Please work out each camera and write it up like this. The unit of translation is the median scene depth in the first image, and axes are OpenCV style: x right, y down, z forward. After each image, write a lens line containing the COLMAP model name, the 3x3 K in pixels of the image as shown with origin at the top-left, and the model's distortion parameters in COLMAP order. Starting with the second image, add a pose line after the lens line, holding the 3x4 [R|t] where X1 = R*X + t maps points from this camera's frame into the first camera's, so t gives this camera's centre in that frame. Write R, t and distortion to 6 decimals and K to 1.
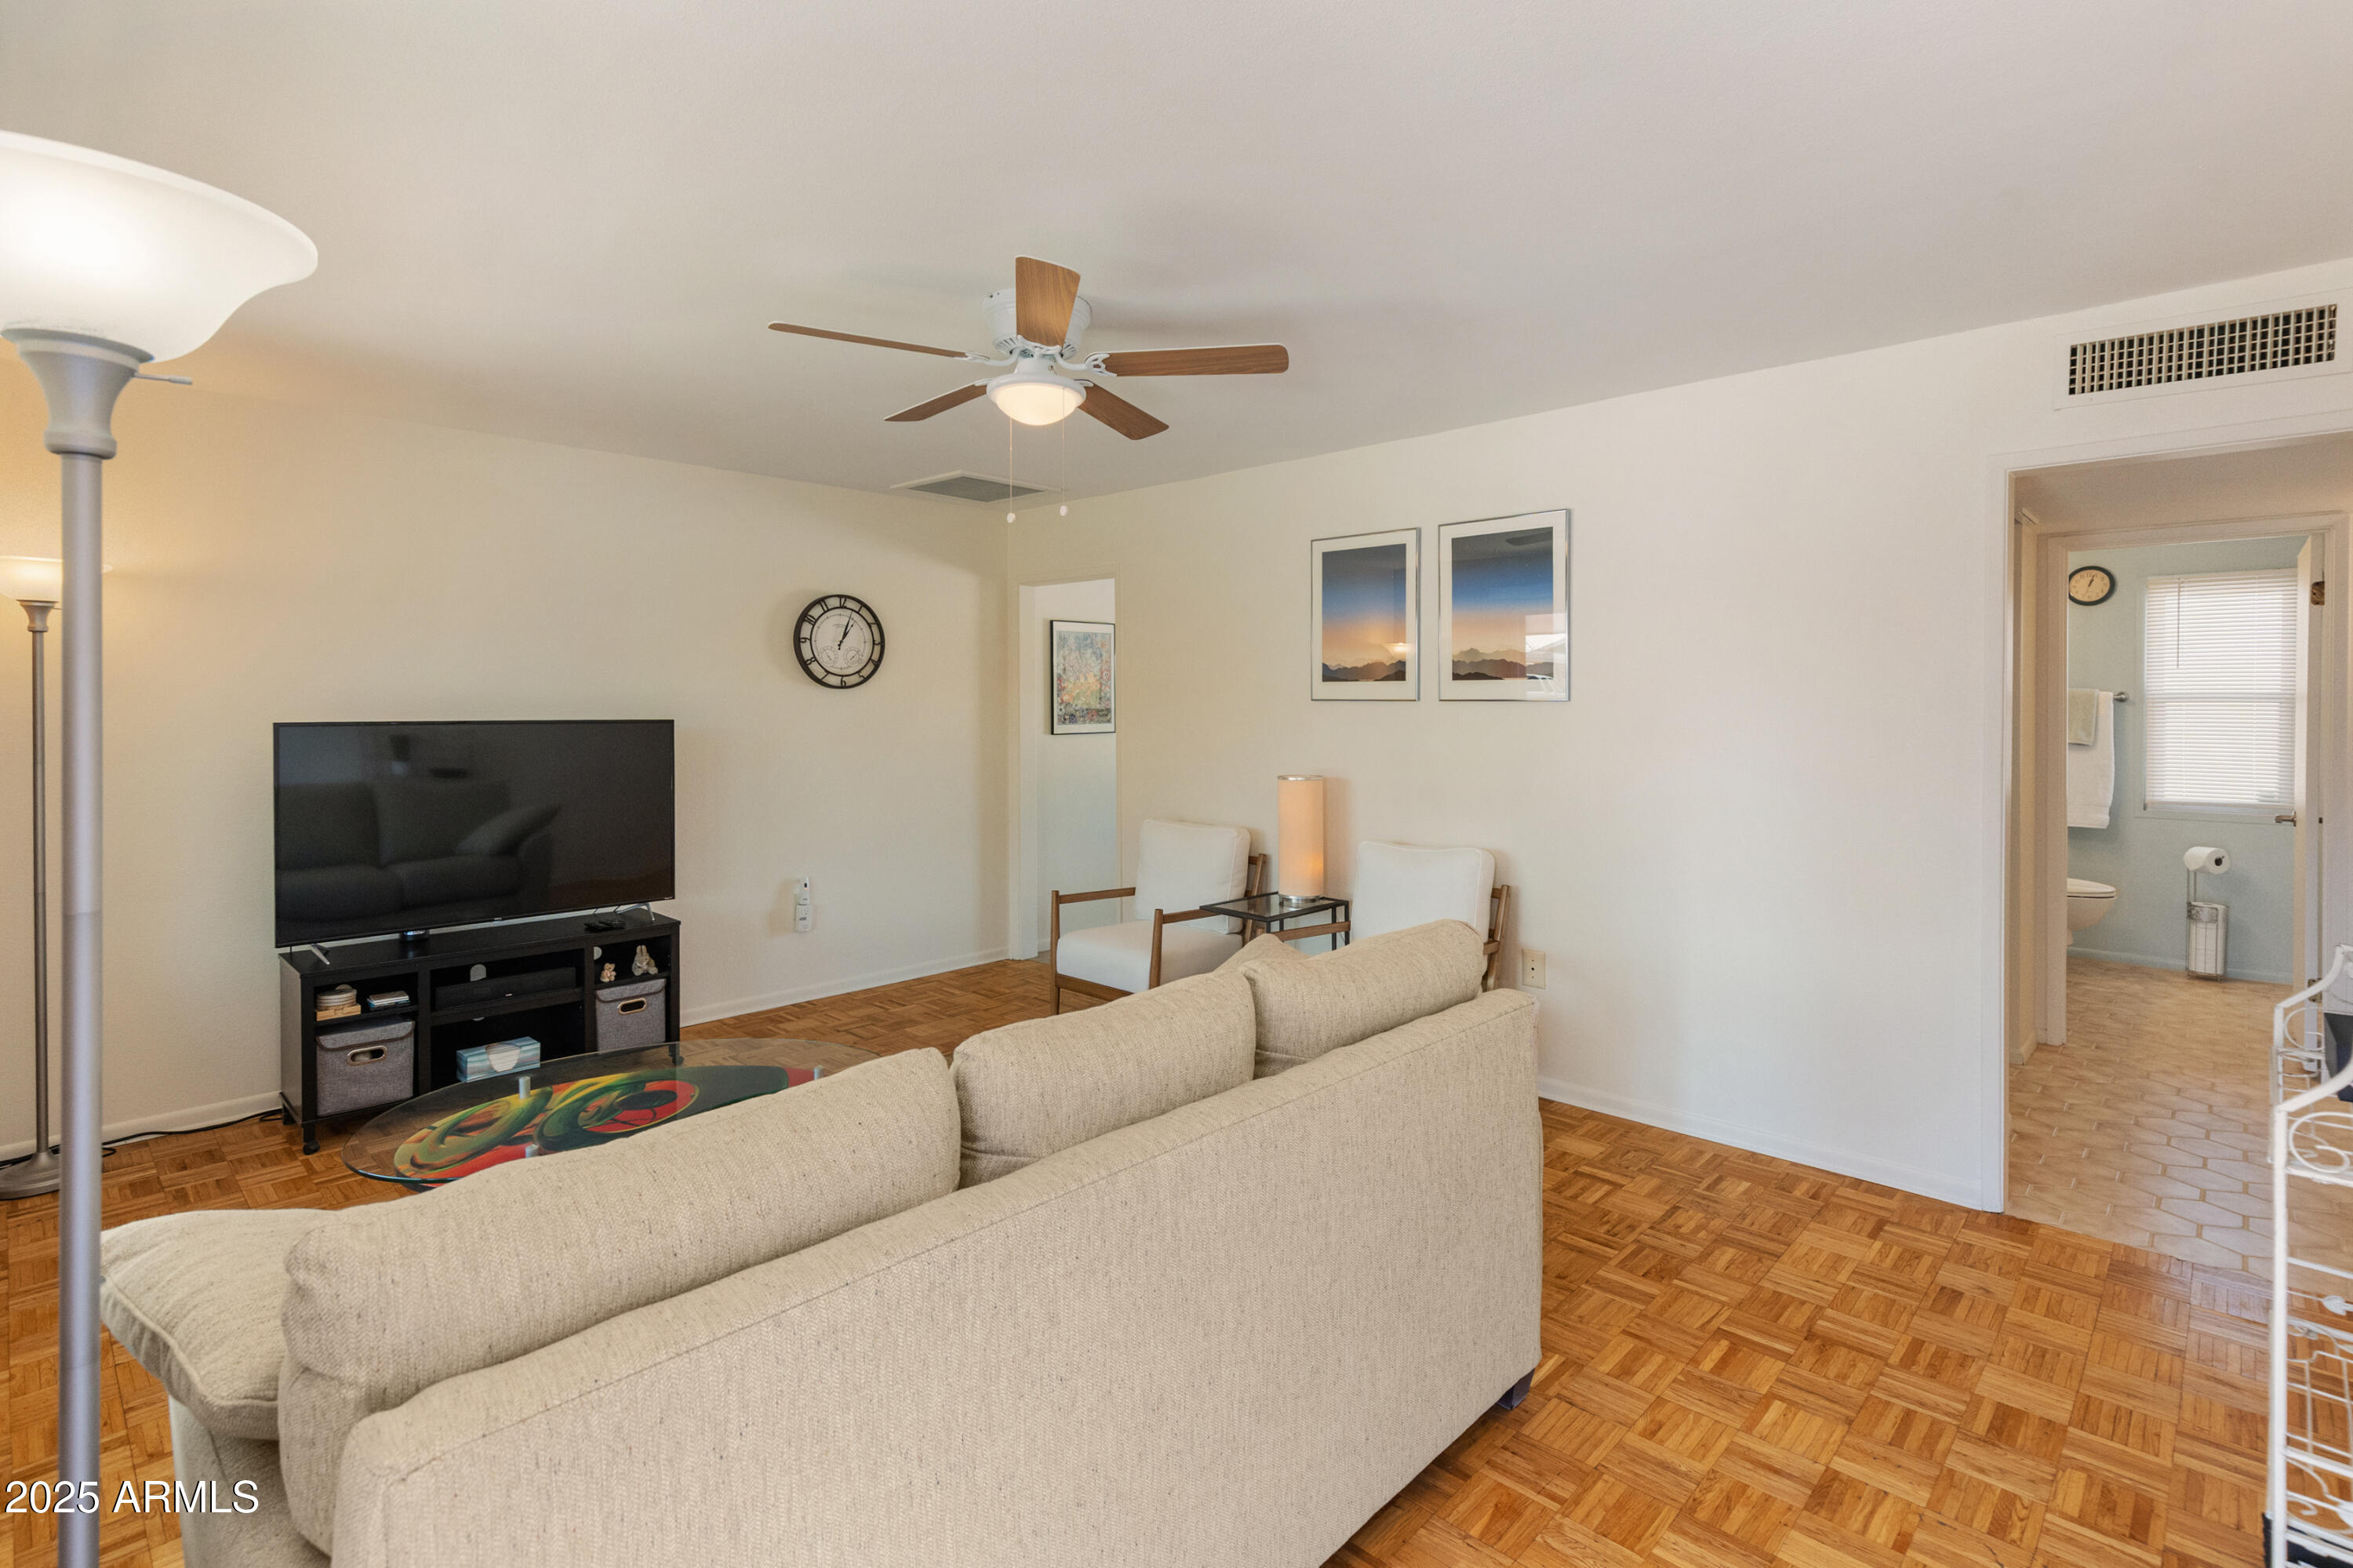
lens RADIAL K [[1116.3, 0, 1137.9], [0, 1116.3, 710.3], [0, 0, 1]] dist [0.009039, -0.002040]
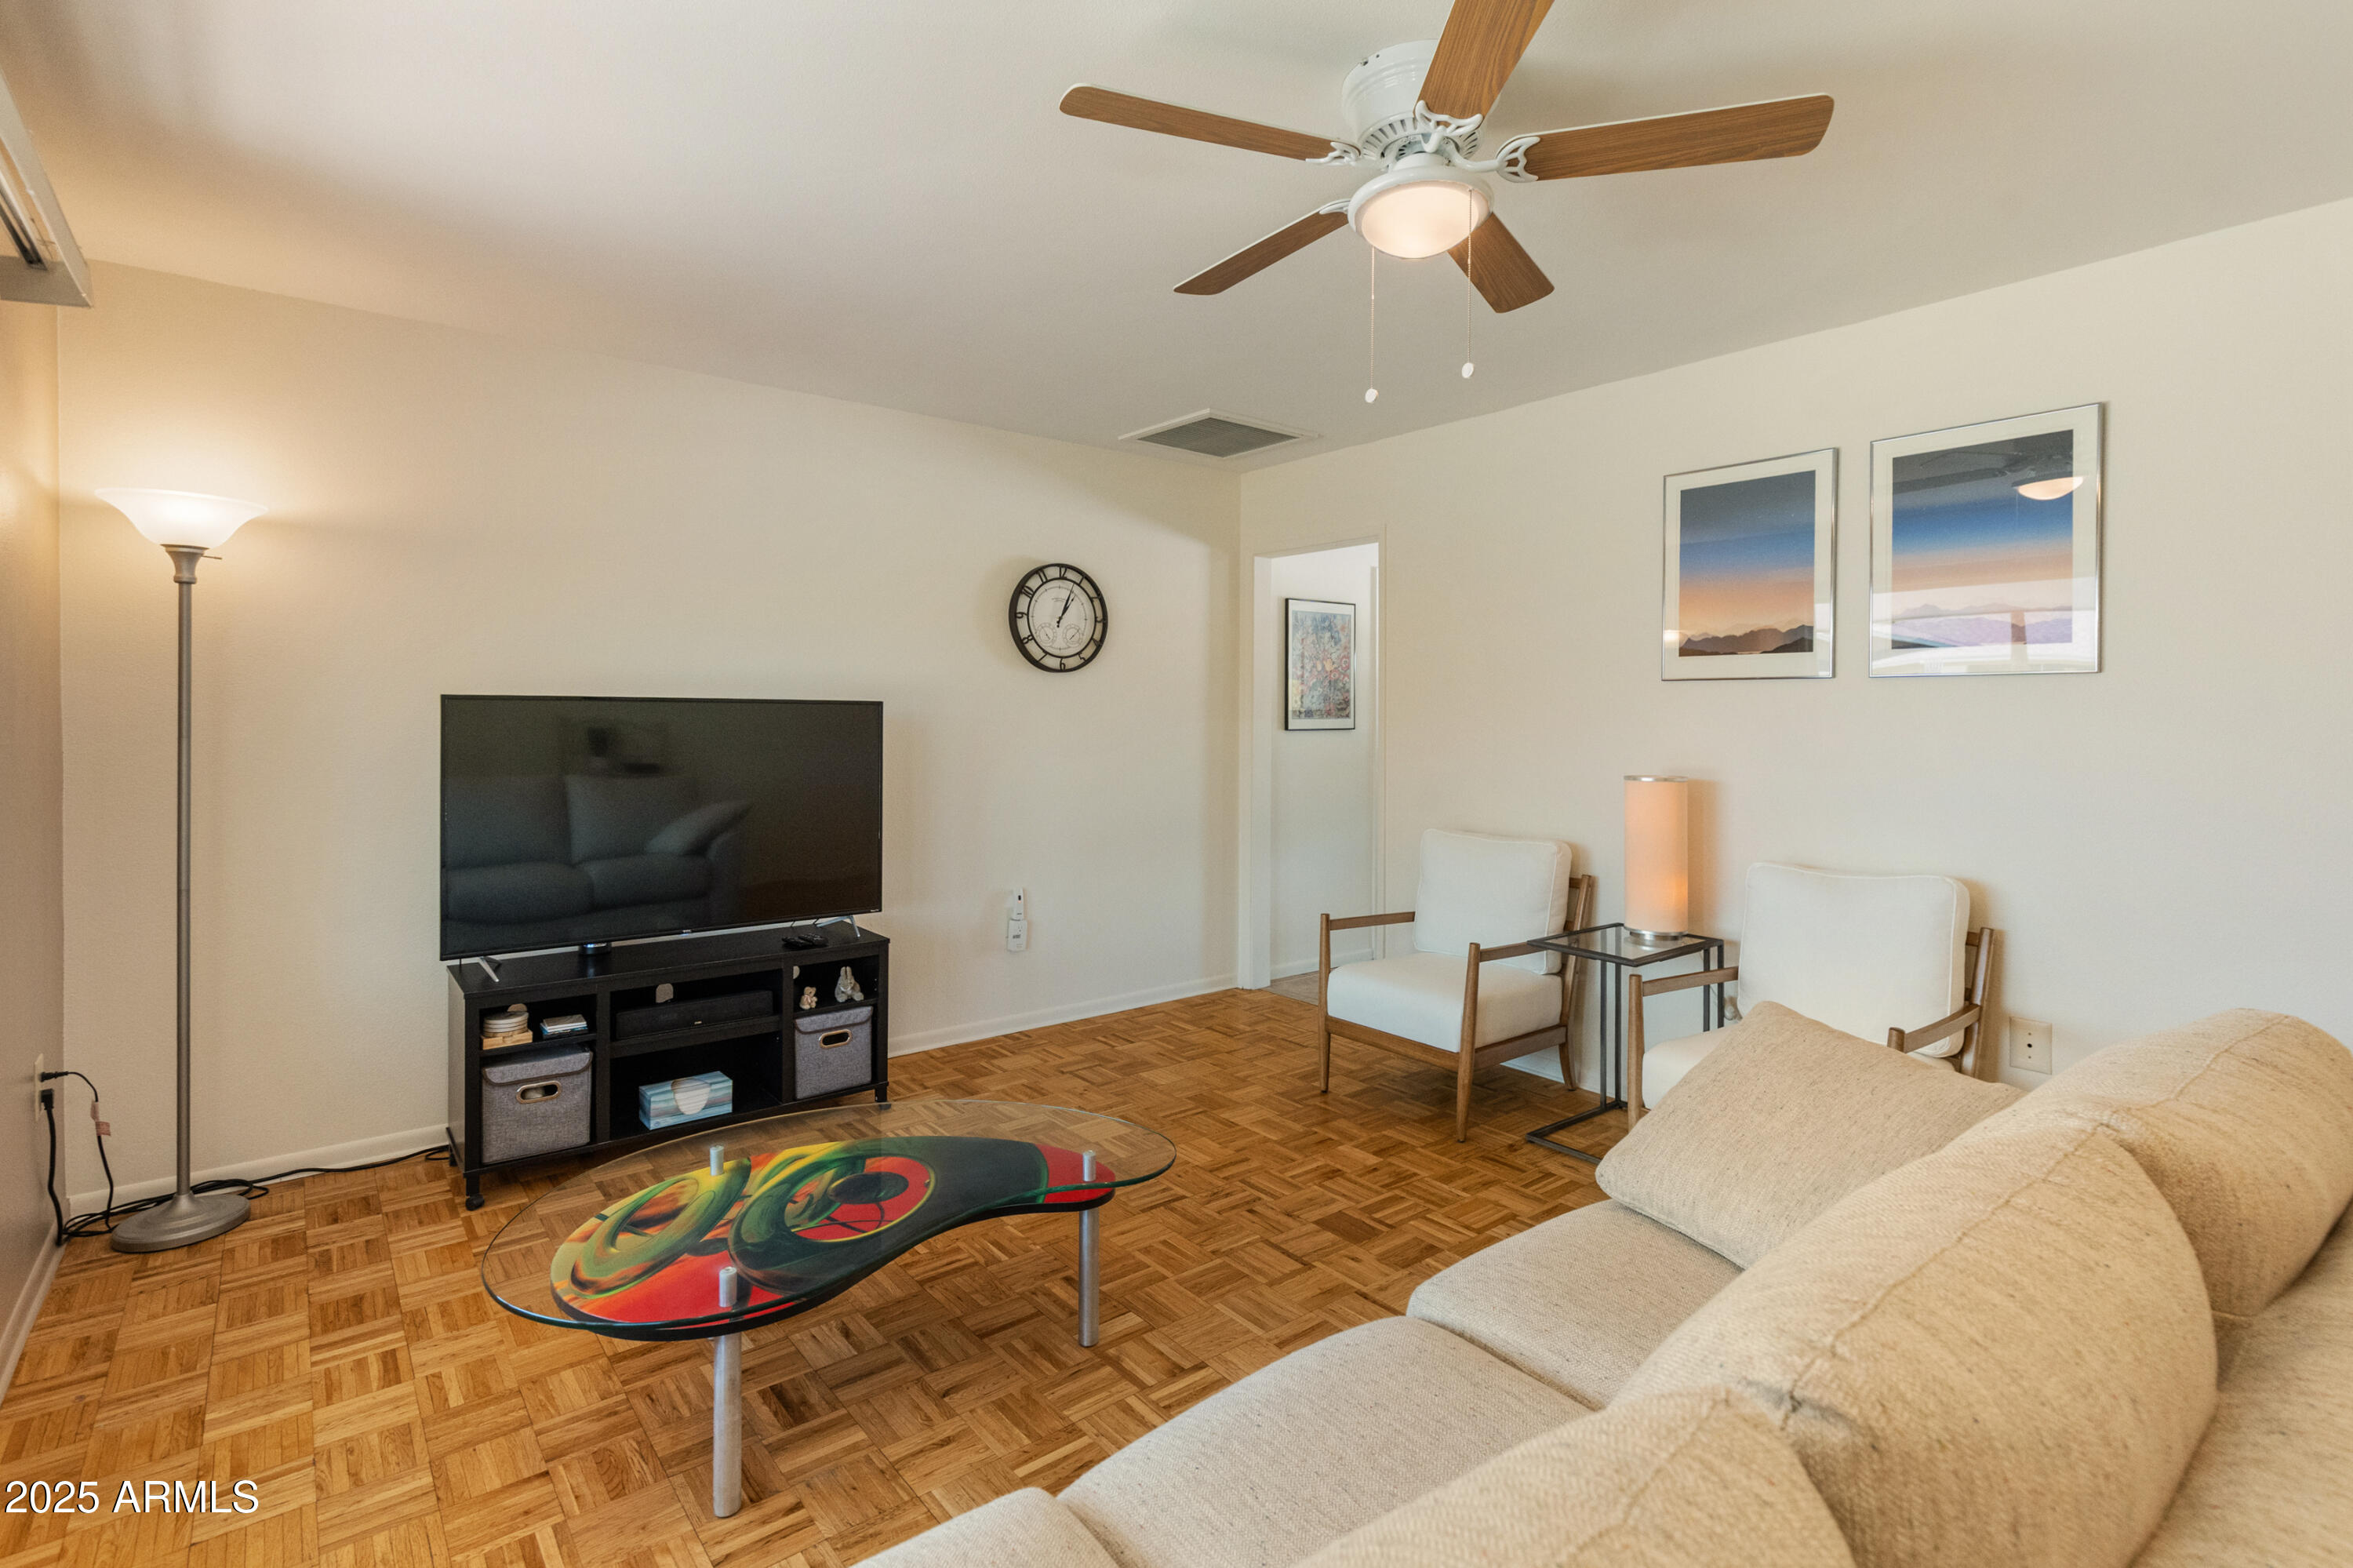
lens RADIAL K [[1116.3, 0, 1149.0], [0, 1116.3, 712.1], [0, 0, 1]] dist [0.009039, -0.002040]
pose [[0.991708, 0.004977, -0.128418, -0.110035], [-0.006104, 0.999946, -0.008380, 0.023720], [0.128369, 0.009094, 0.991685, 0.192457]]
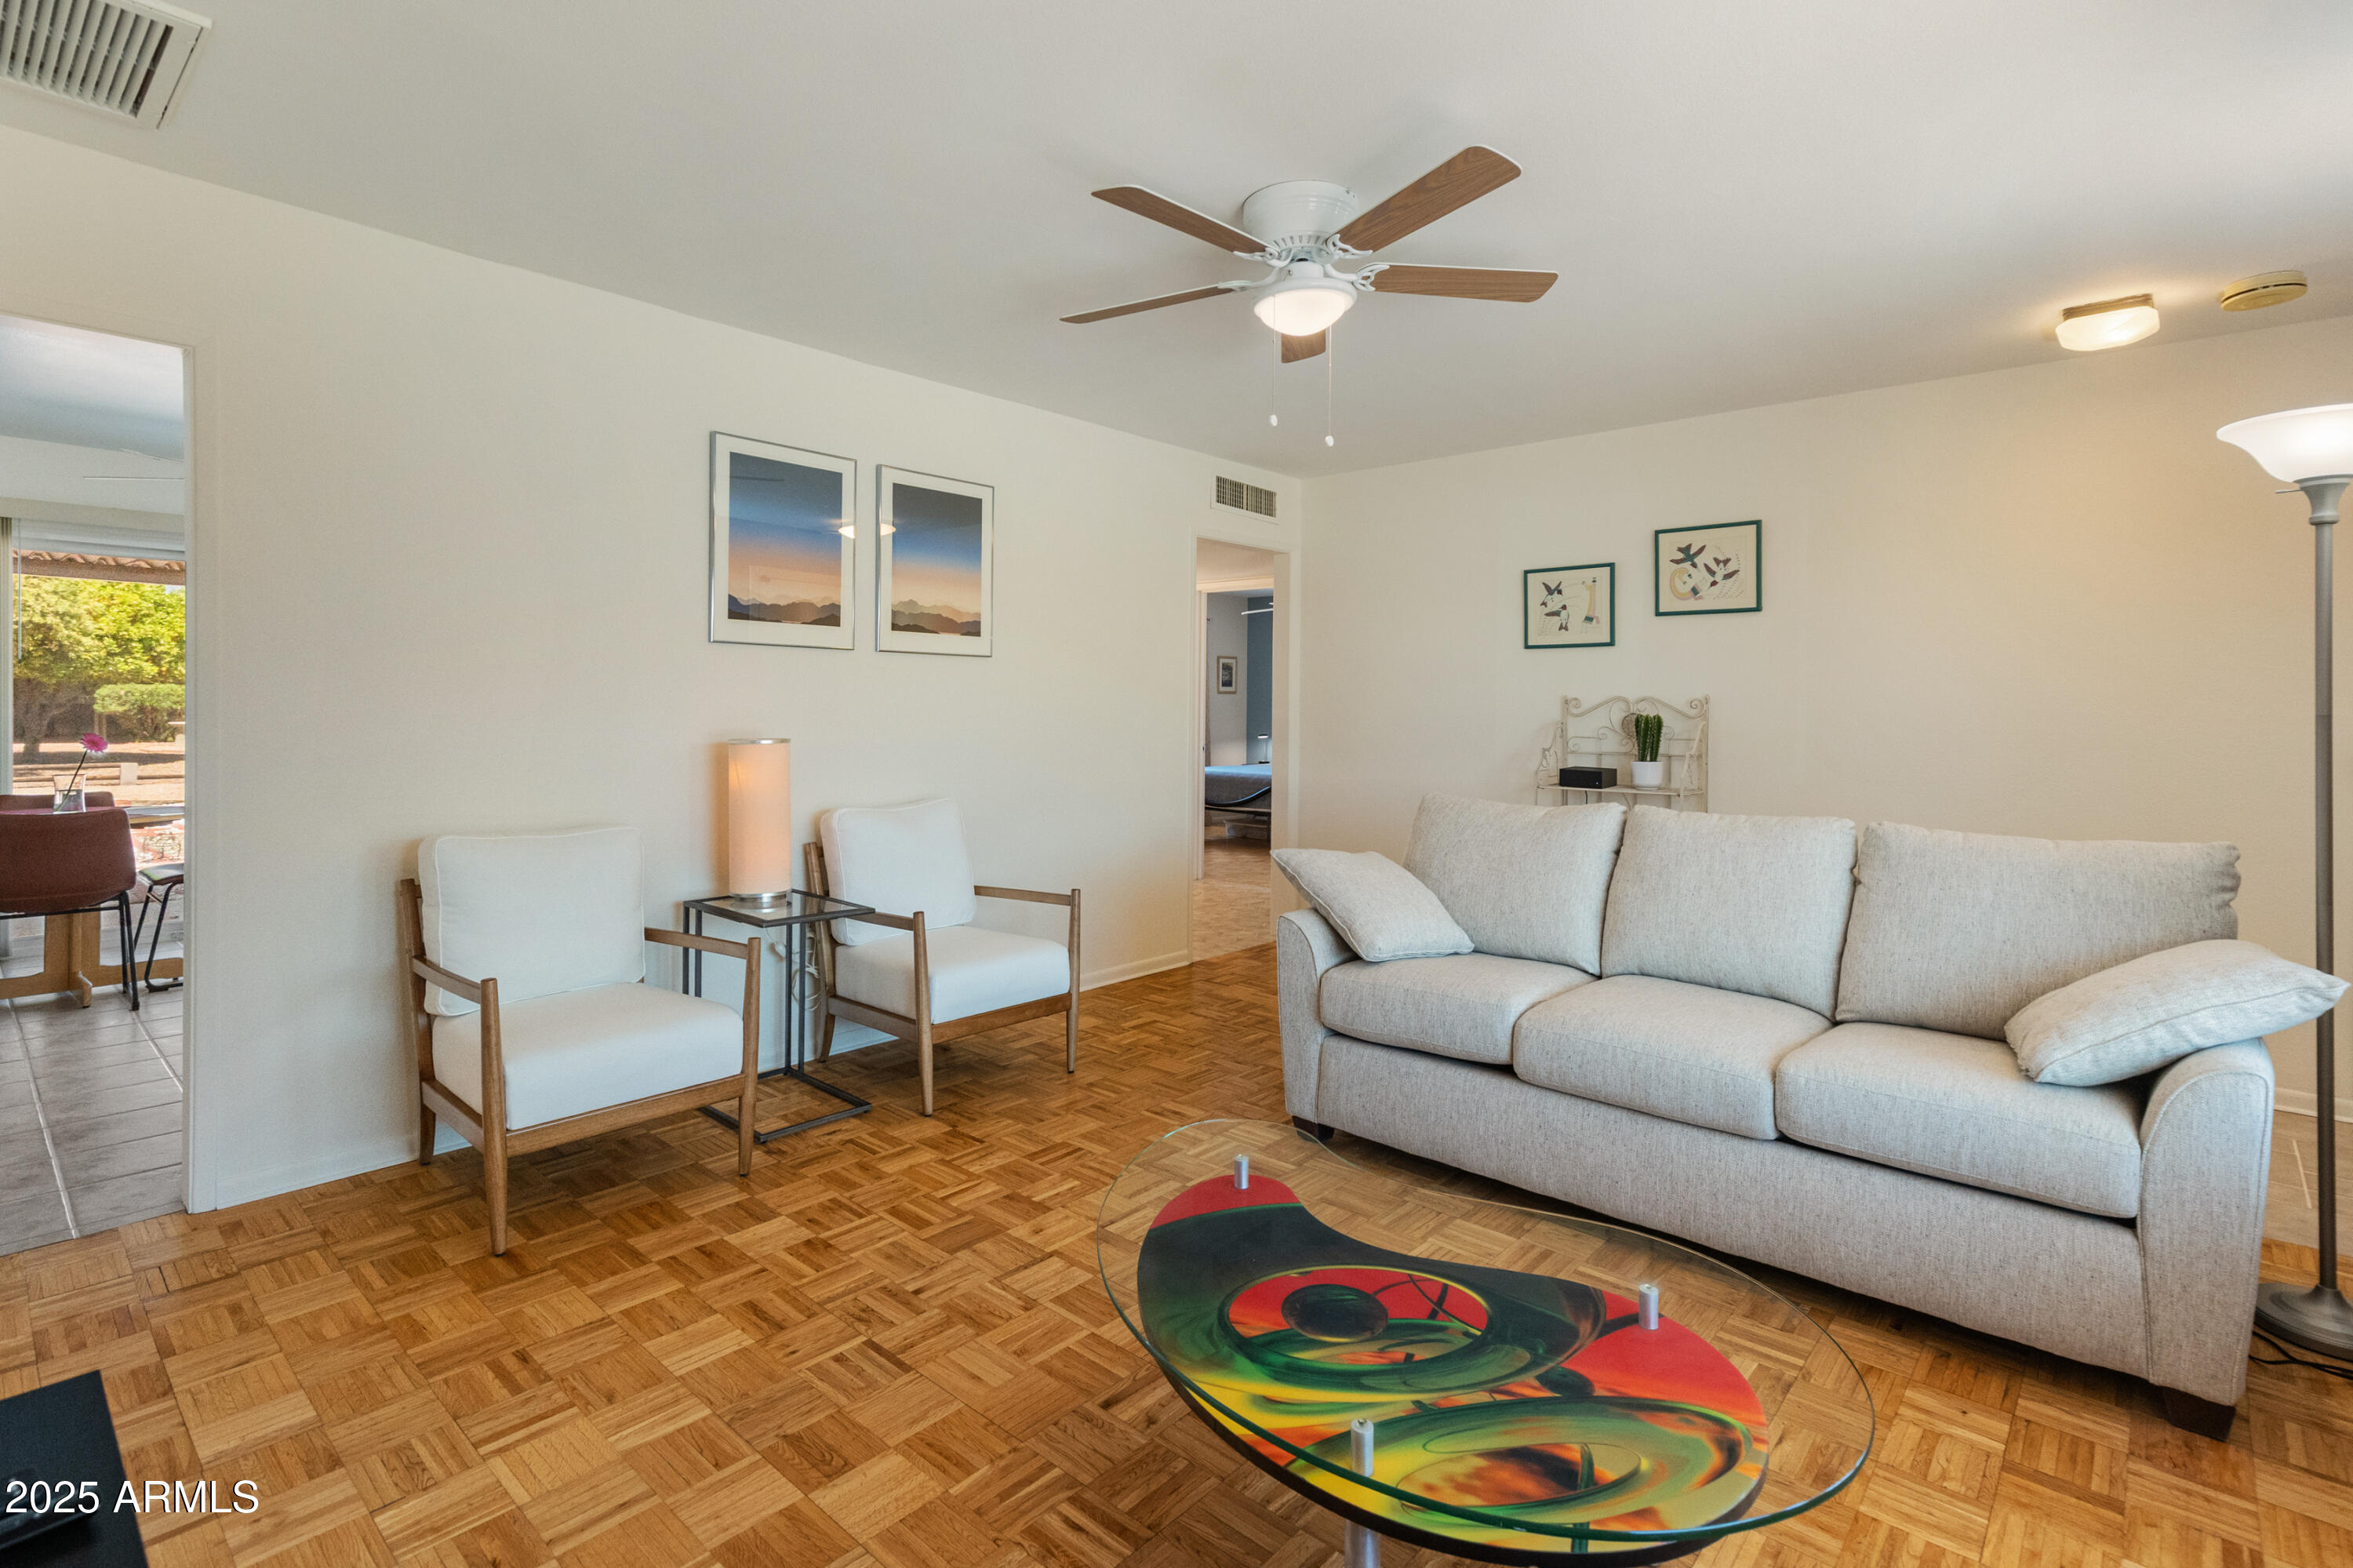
lens RADIAL K [[1116.3, 0, 1248.0], [0, 1116.3, 715.0], [0, 0, 1]] dist [0.009039, -0.002040]
pose [[-0.097691, -0.007601, 0.995188, -0.689288], [-0.001924, 0.999970, 0.007449, 0.037060], [-0.995215, -0.001187, -0.097703, 0.772227]]
